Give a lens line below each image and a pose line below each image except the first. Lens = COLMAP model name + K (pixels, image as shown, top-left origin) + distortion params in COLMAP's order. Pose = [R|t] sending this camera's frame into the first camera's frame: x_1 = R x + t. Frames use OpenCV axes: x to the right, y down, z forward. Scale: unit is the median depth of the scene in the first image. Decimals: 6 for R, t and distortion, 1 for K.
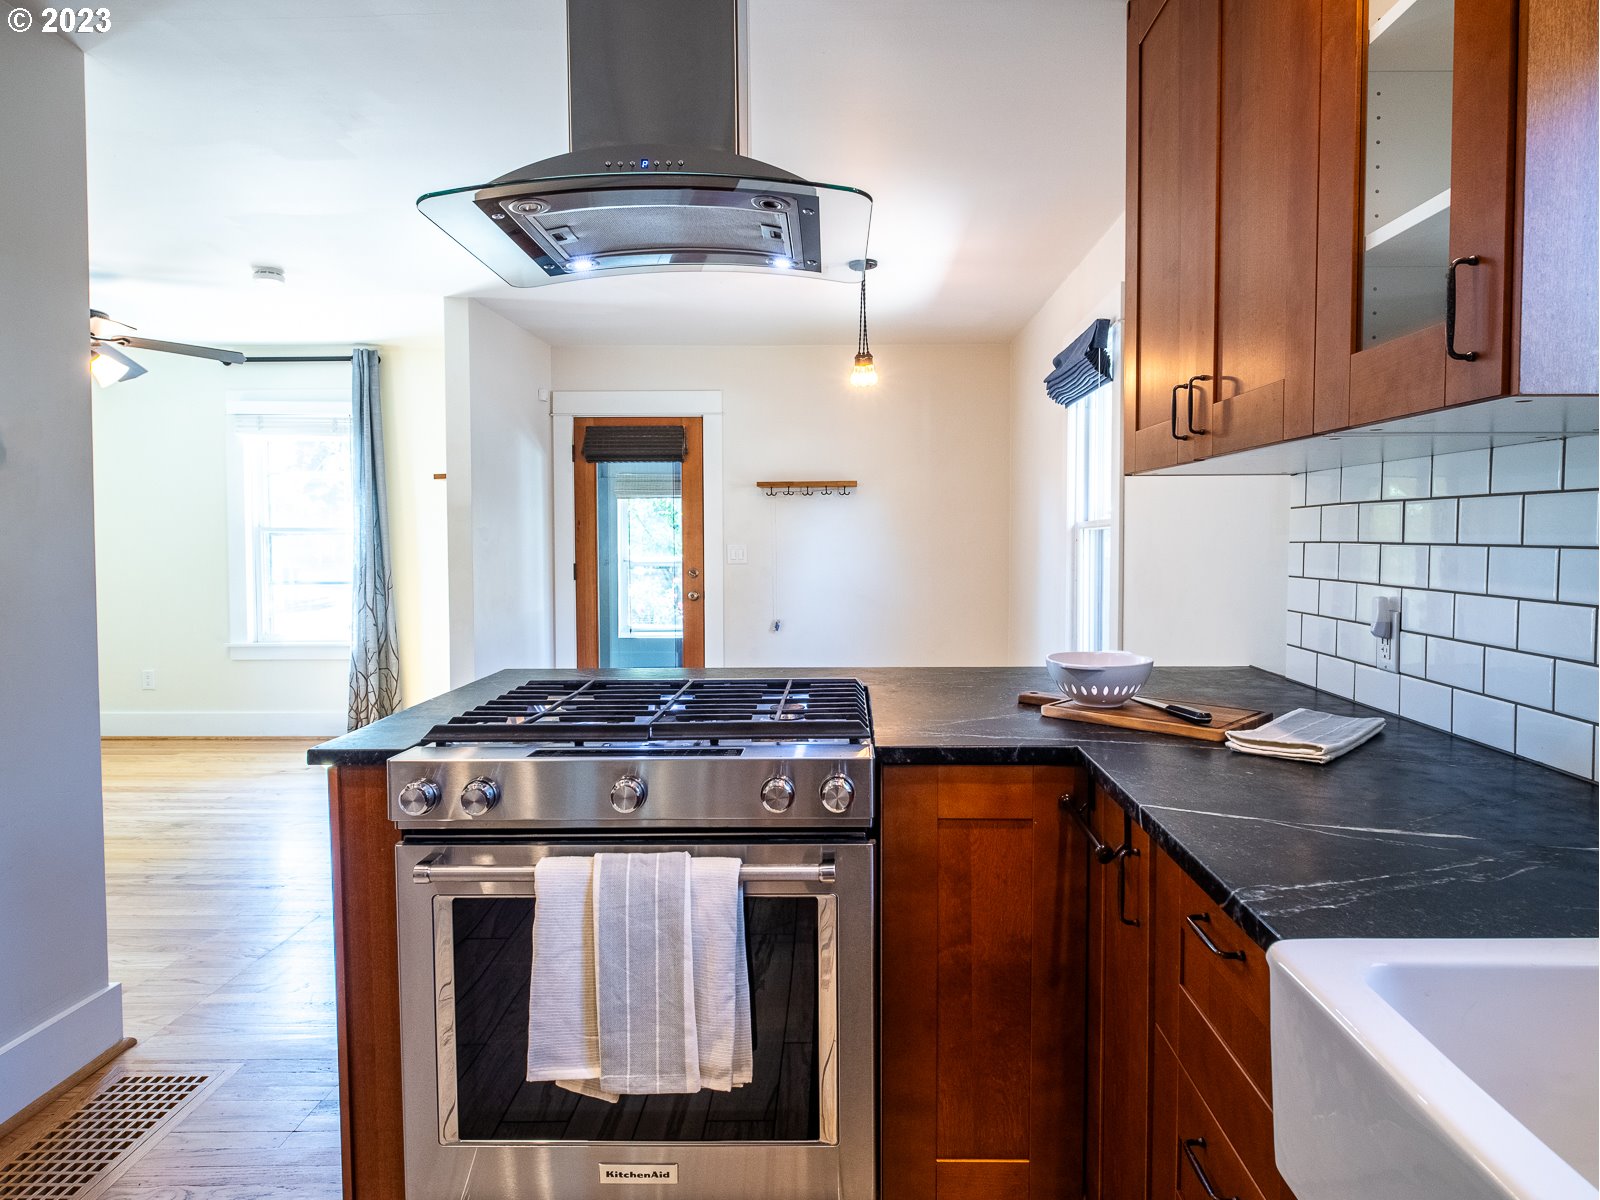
lens RADIAL K [[964.1, 0, 831.2], [0, 964.1, 573.6], [0, 0, 1]] dist [-0.000828, -0.000681]
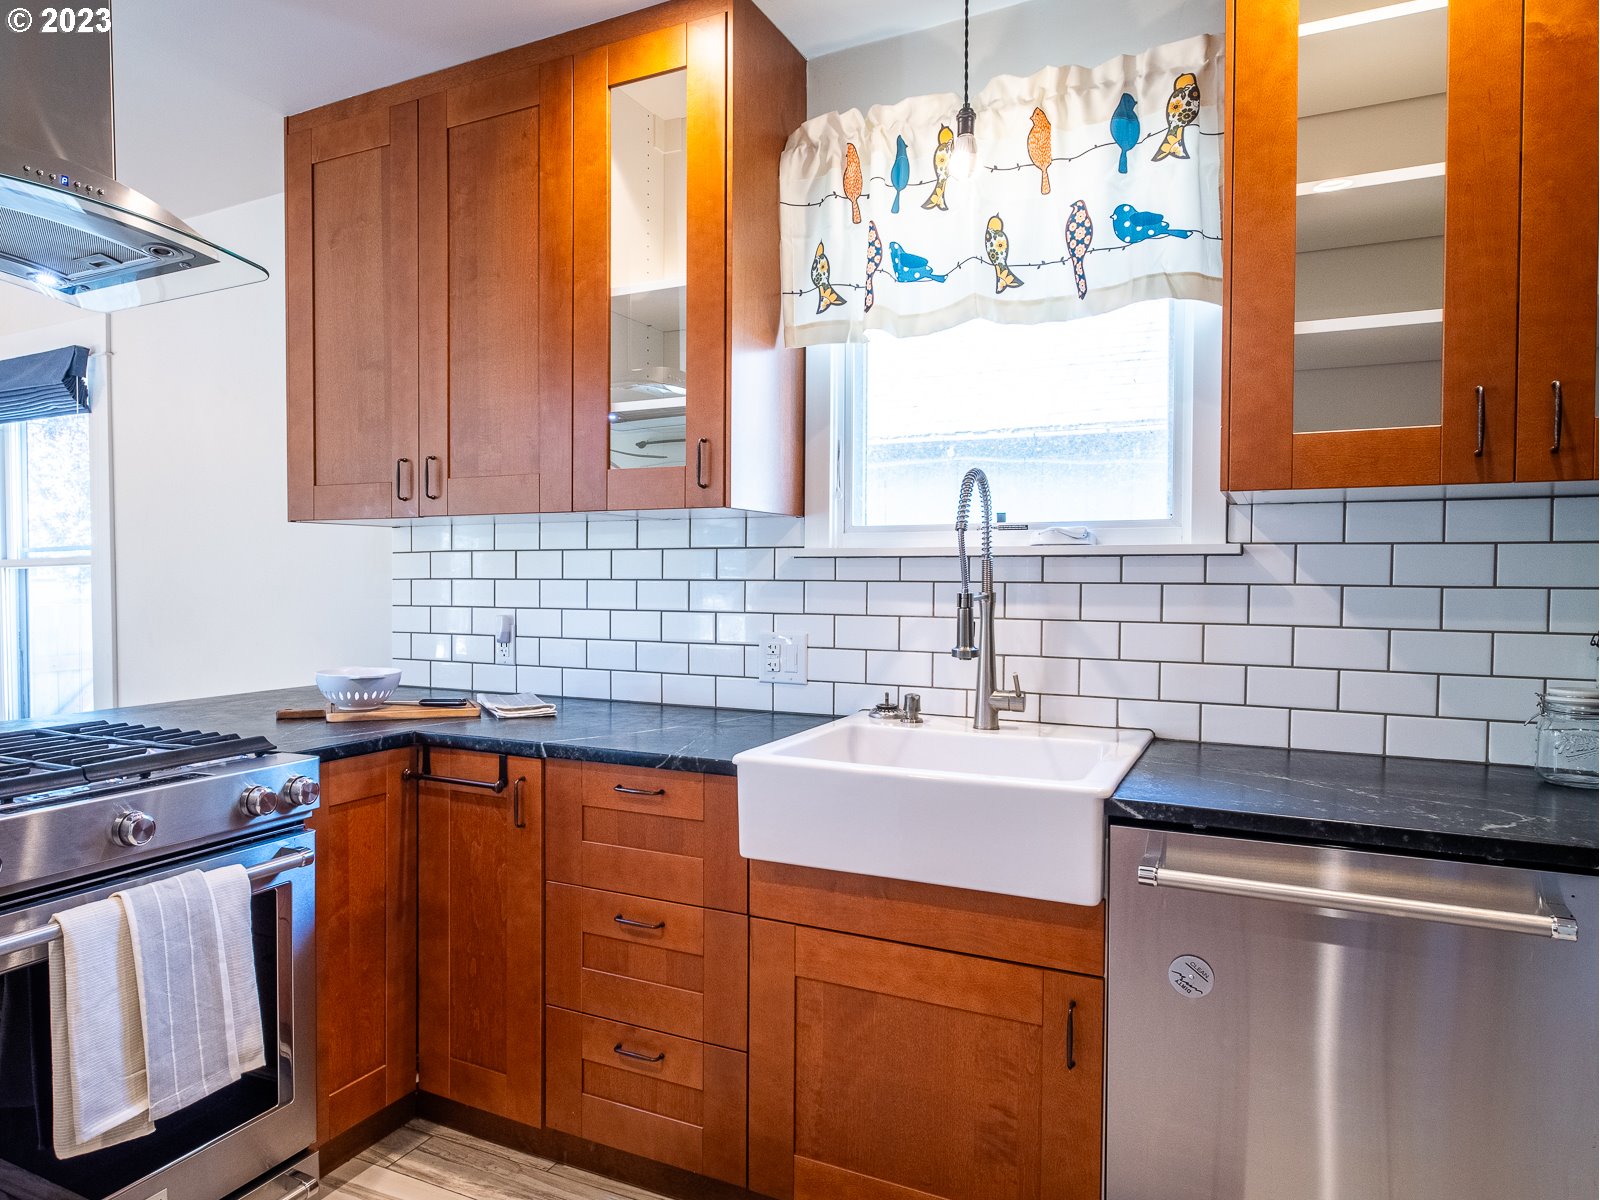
lens RADIAL K [[1080.4, 0, 685.7], [0, 1080.4, 601.2], [0, 0, 1]] dist [-0.000306, -0.003418]
pose [[0.469433, -0.018913, 0.882766, -0.864065], [0.034970, 0.999384, 0.002815, 0.009721], [-0.882275, 0.029549, 0.469805, -0.034381]]
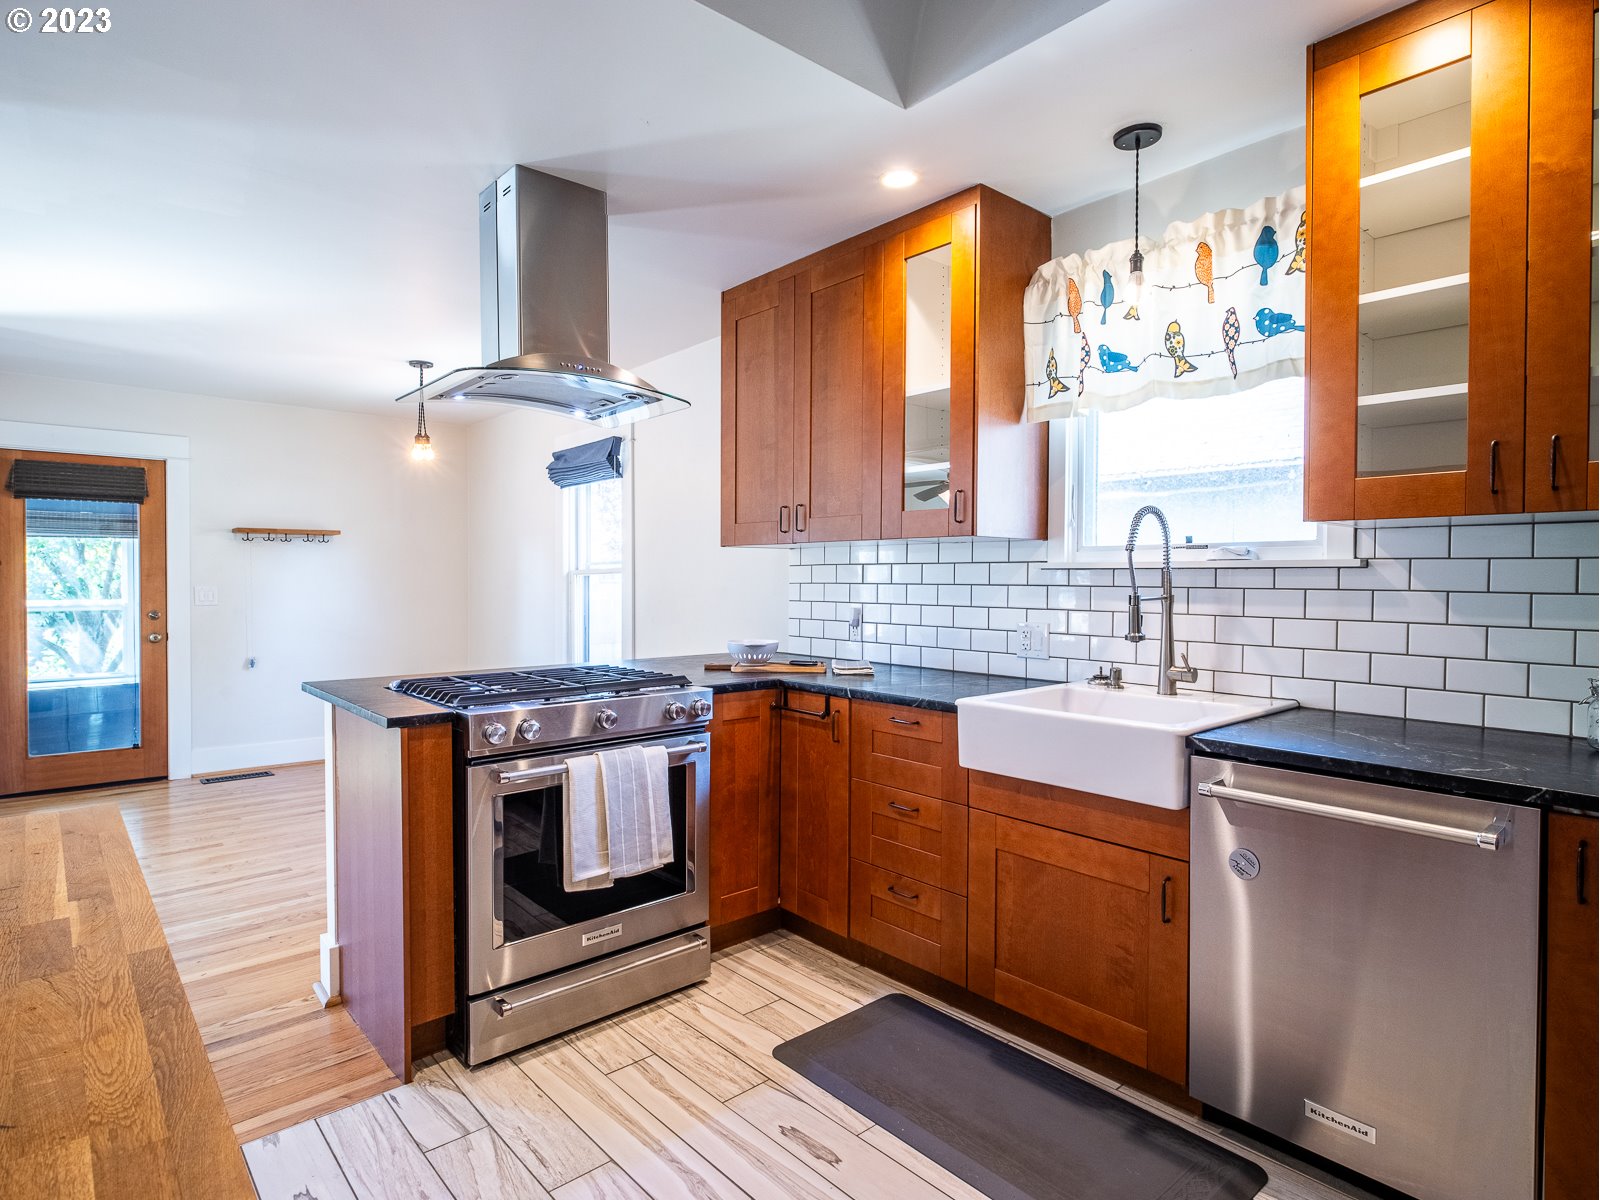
lens RADIAL K [[878.2, 0, 785.7], [0, 878.2, 586.6], [0, 0, 1]] dist [0.000205, -0.002510]
pose [[0.746322, -0.000603, 0.665585, -0.993795], [0.022283, 0.999462, -0.024081, 0.024164], [-0.665212, 0.032803, 0.745933, -0.443587]]
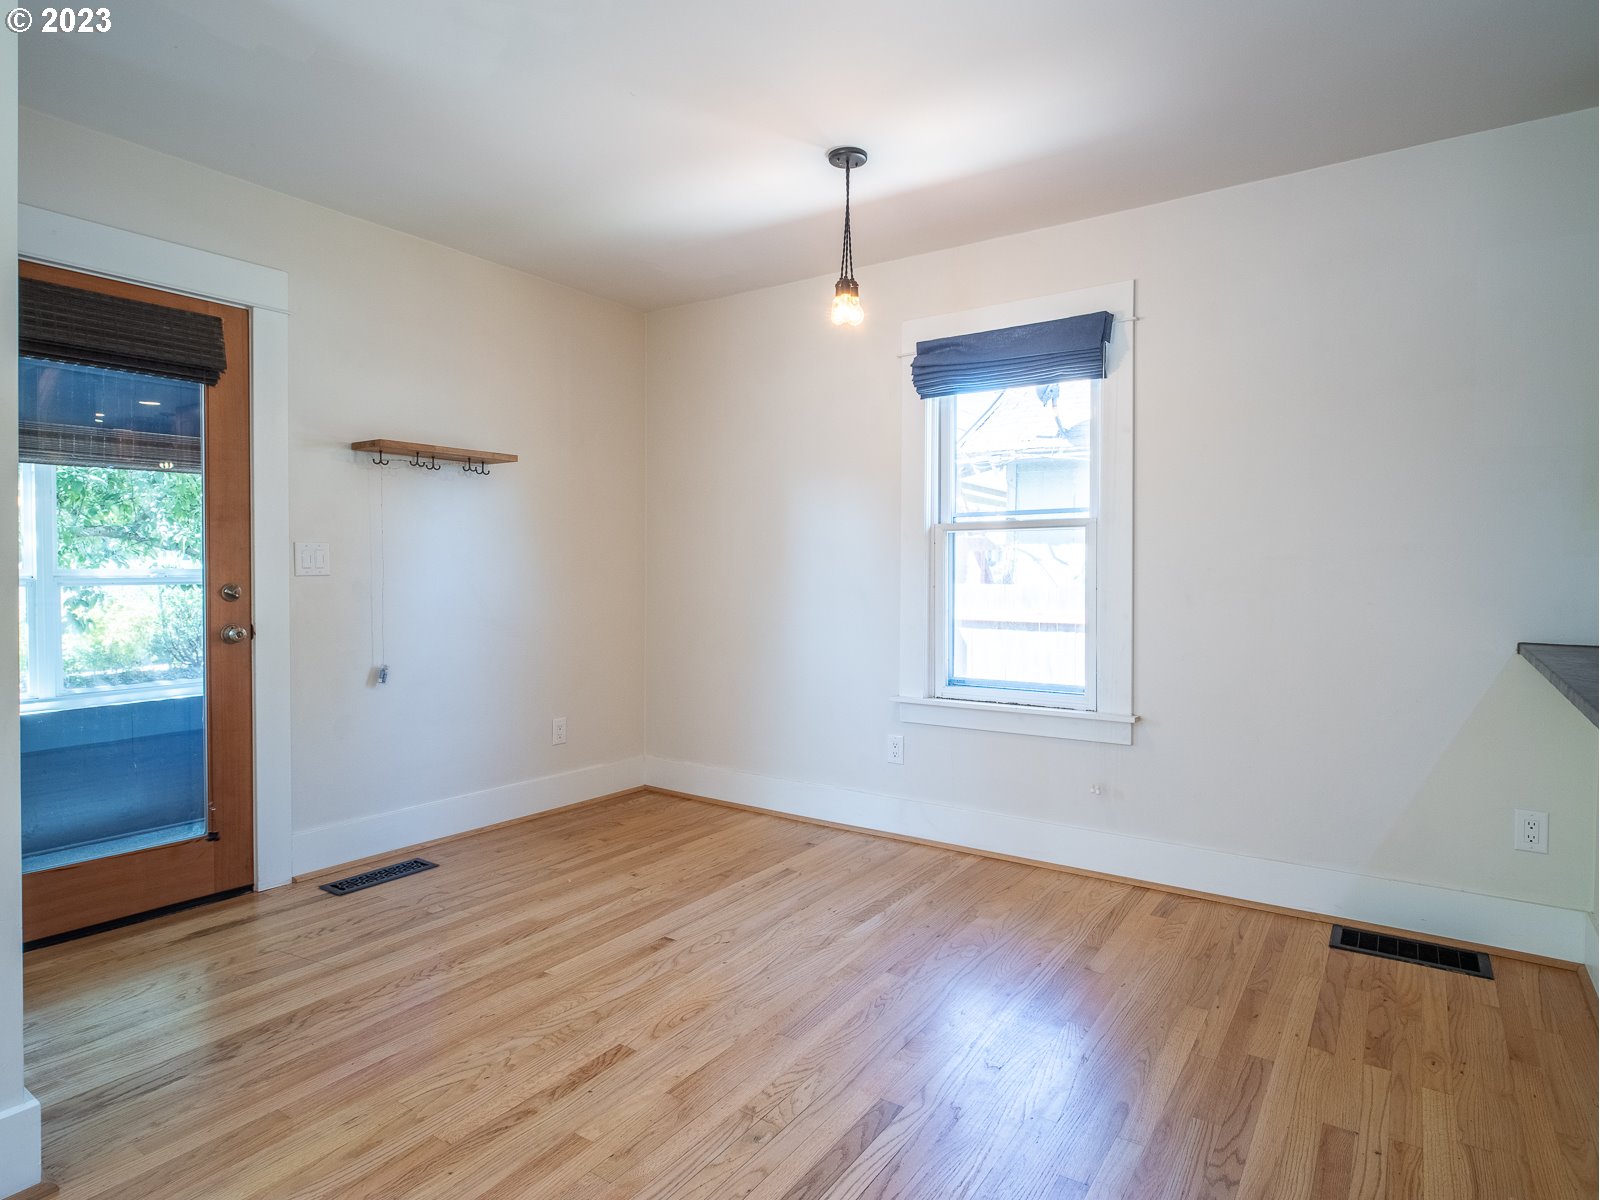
lens RADIAL K [[908.0, 0, 794.6], [0, 908.0, 575.3], [0, 0, 1]] dist [-0.000349, -0.002092]
pose [[0.556725, -0.001705, 0.830695, -1.493849], [0.022691, 0.999656, -0.013156, 0.014321], [-0.830387, 0.026174, 0.556572, 1.721837]]
